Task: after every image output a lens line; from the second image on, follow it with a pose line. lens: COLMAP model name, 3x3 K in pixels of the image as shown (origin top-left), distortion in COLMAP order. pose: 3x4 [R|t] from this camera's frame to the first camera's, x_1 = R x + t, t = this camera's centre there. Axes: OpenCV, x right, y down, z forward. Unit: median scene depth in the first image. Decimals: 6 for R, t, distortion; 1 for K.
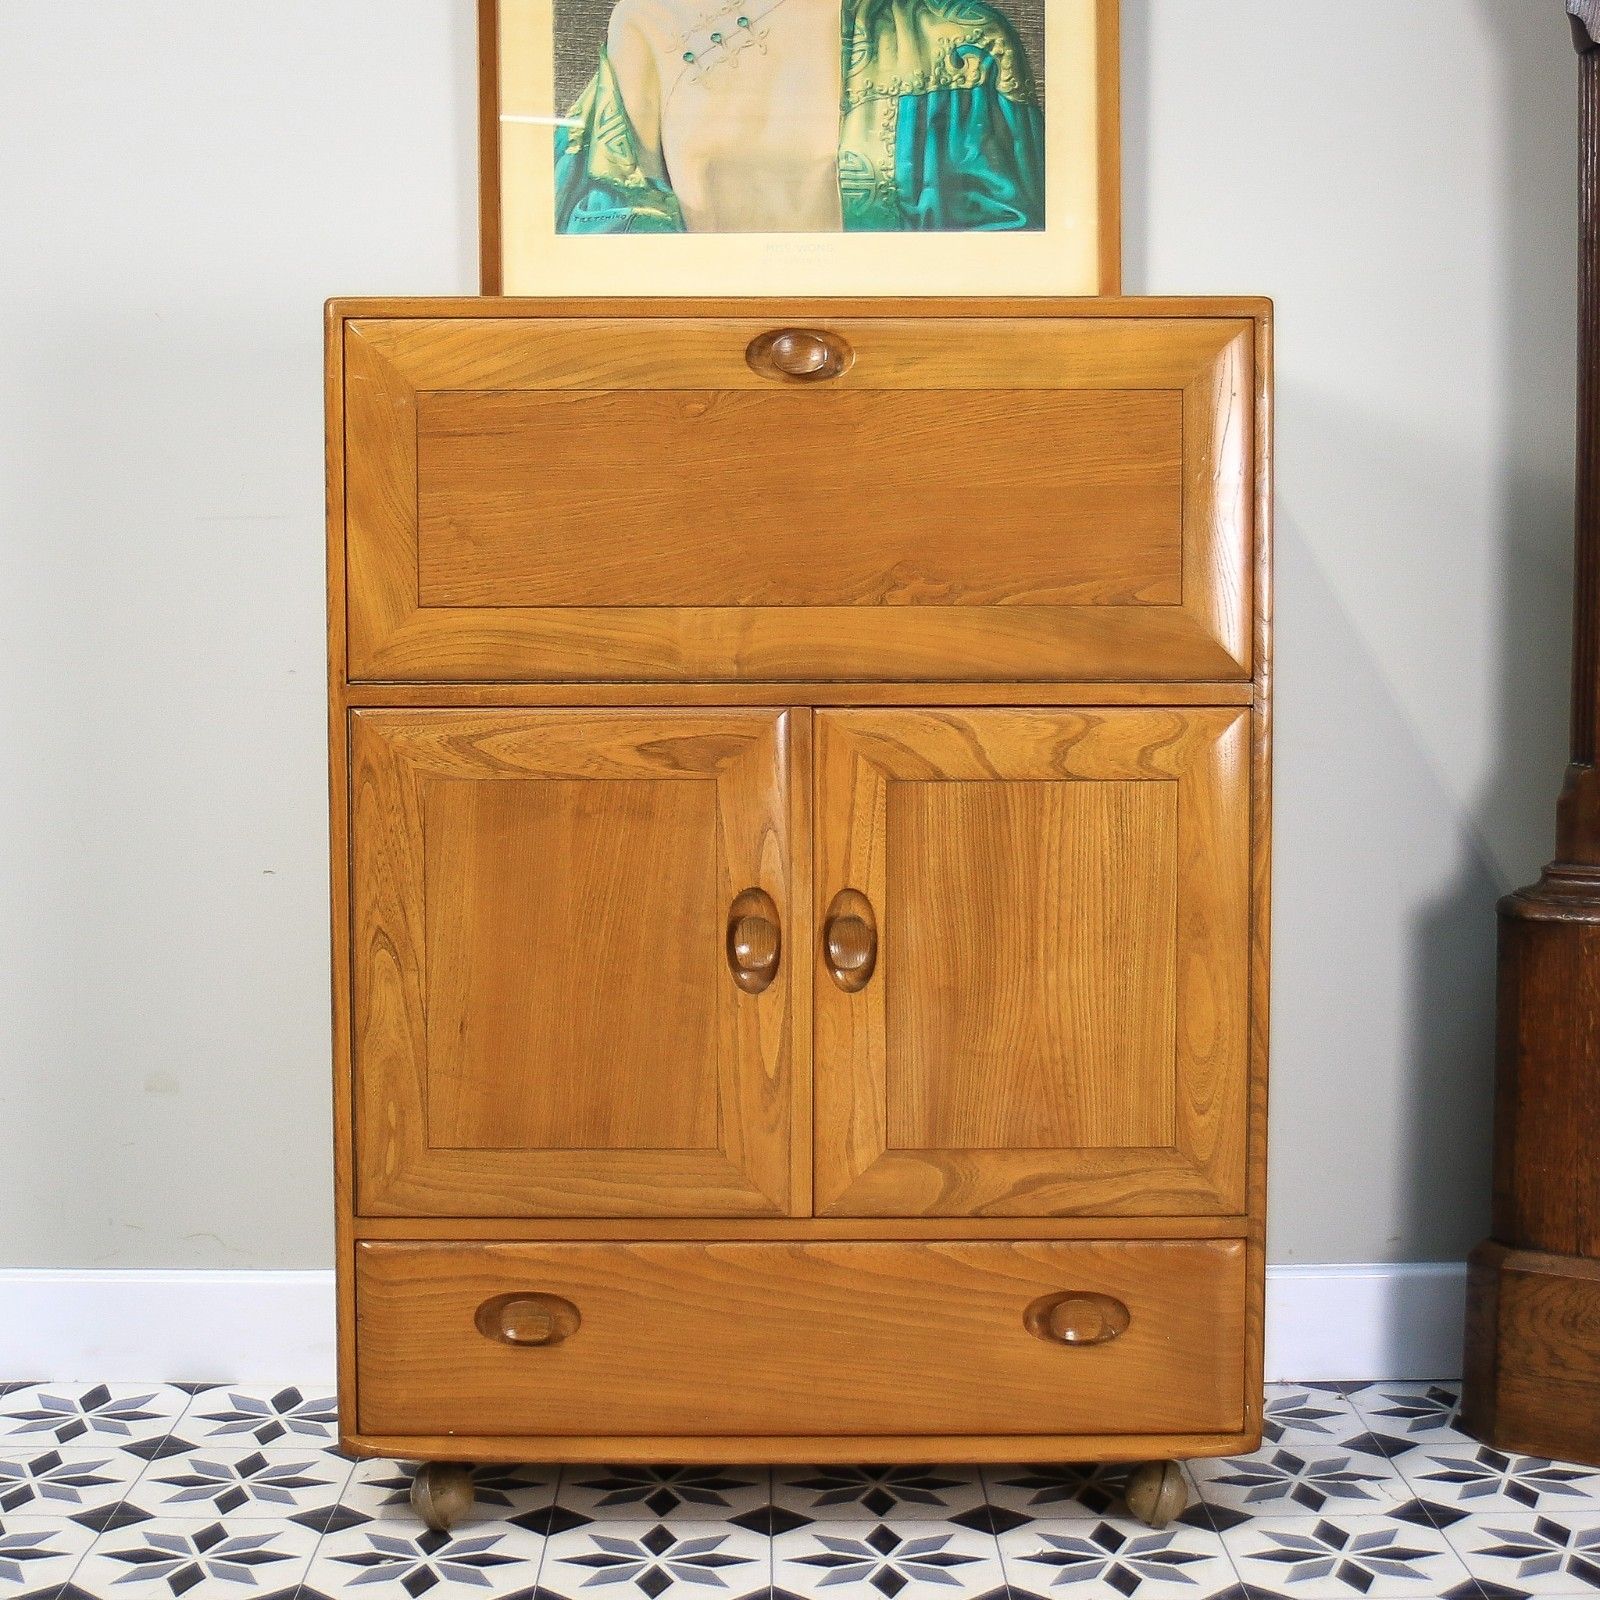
lens RADIAL K [[2812.2, 0, 769.2], [0, 2812.2, 695.0], [0, 0, 1]] dist [-0.080759, 0.000000]
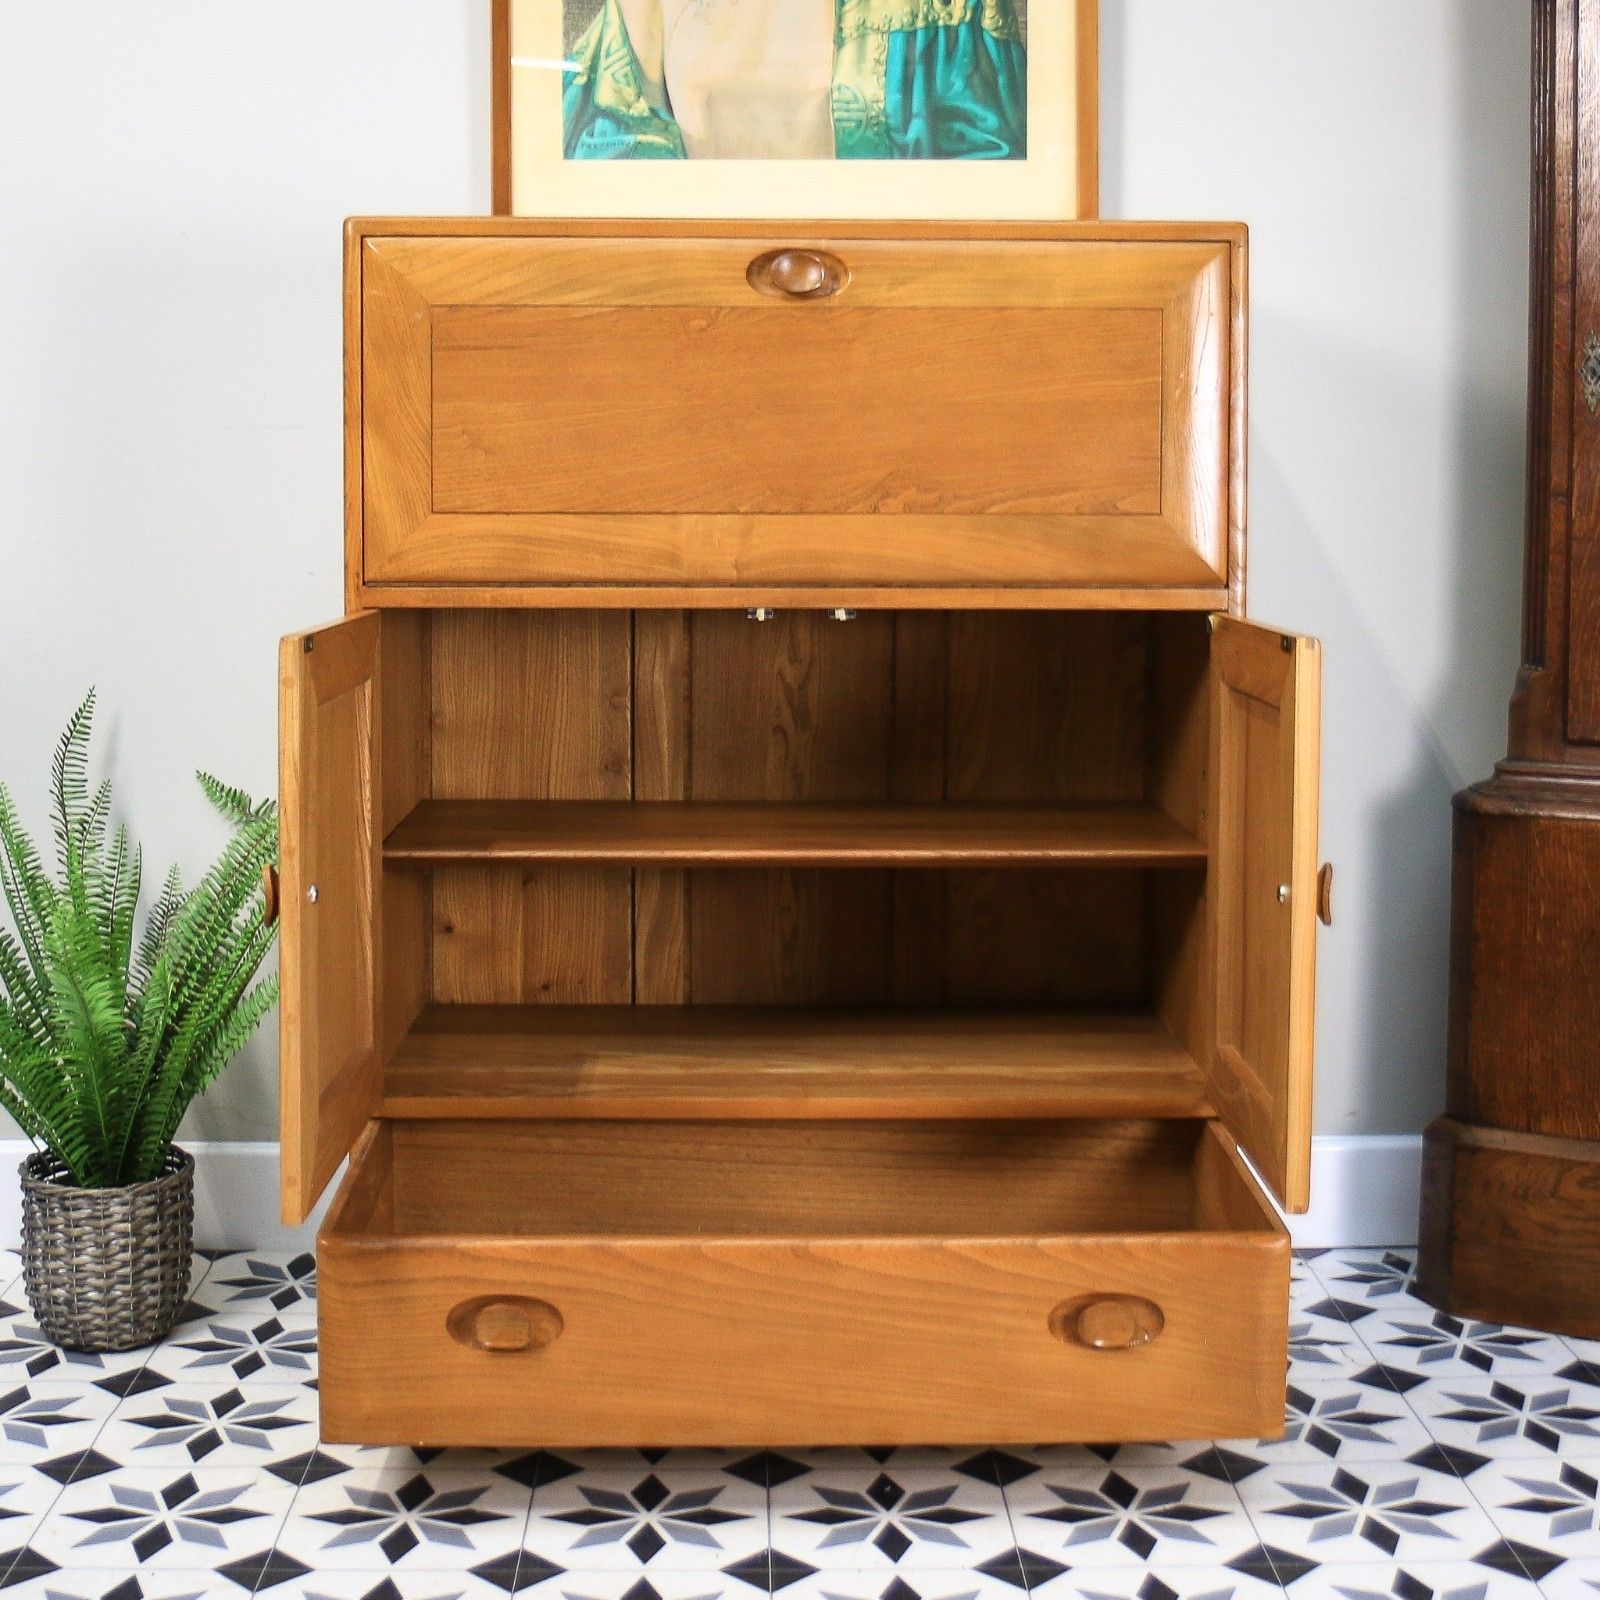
lens RADIAL K [[2577.7, 0, 794.8], [0, 2577.7, 582.9], [0, 0, 1]] dist [-0.072961, 0.000000]
pose [[0.999823, 0.004417, 0.018273, -0.007170], [-0.004320, 0.999976, -0.005368, -0.000603], [-0.018296, 0.005288, 0.999819, 0.038123]]
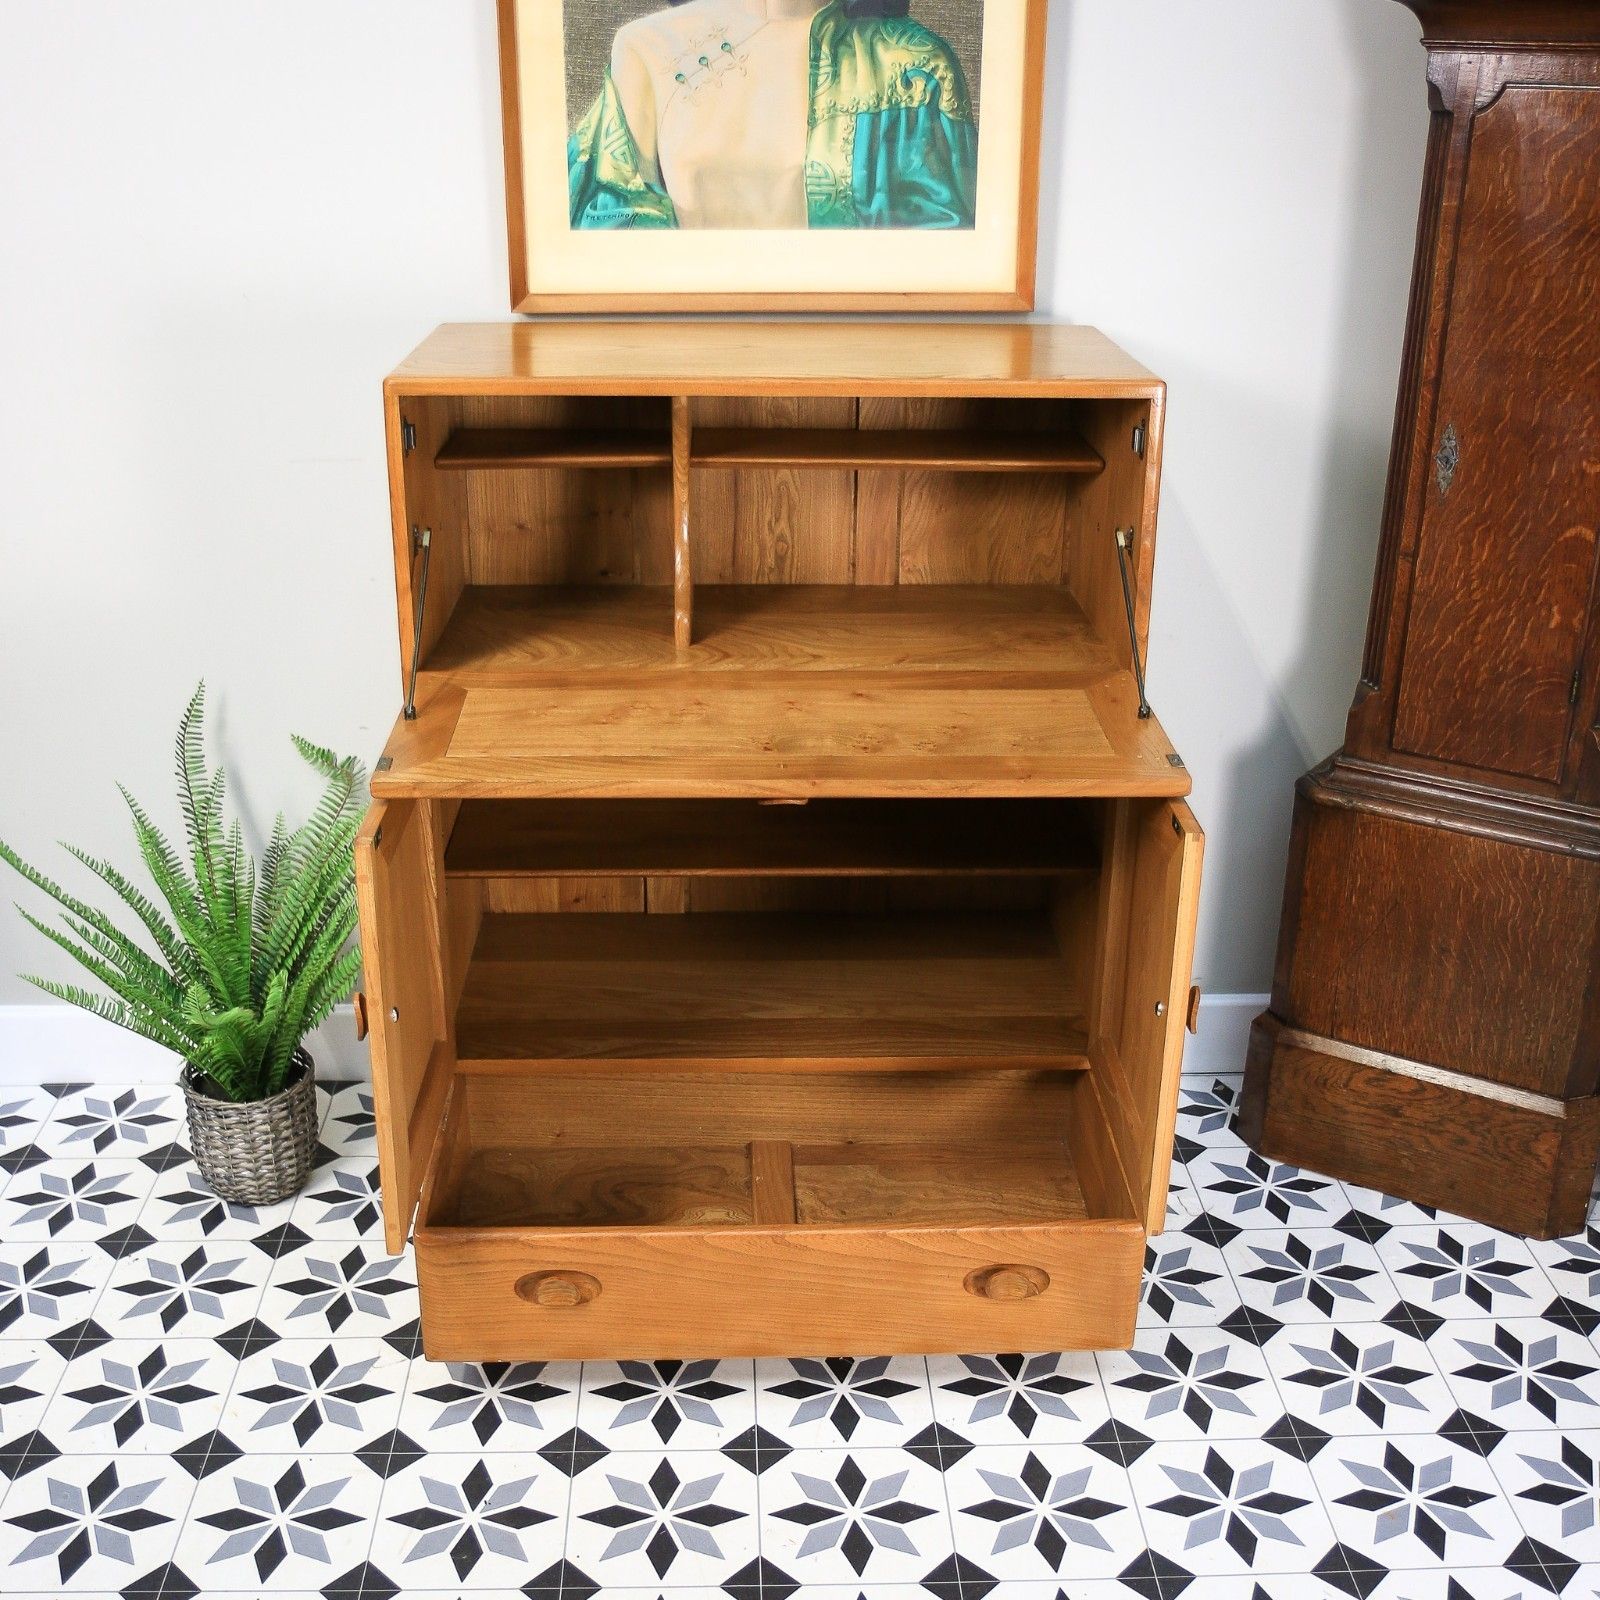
lens RADIAL K [[1948.0, 0, 780.6], [0, 1948.0, 831.6], [0, 0, 1]] dist [-0.075068, 0.000000]
pose [[0.999587, -0.002262, 0.028644, -0.011926], [-0.007596, 0.940629, 0.339351, -0.238607], [-0.027711, -0.339429, 0.940224, 0.147791]]
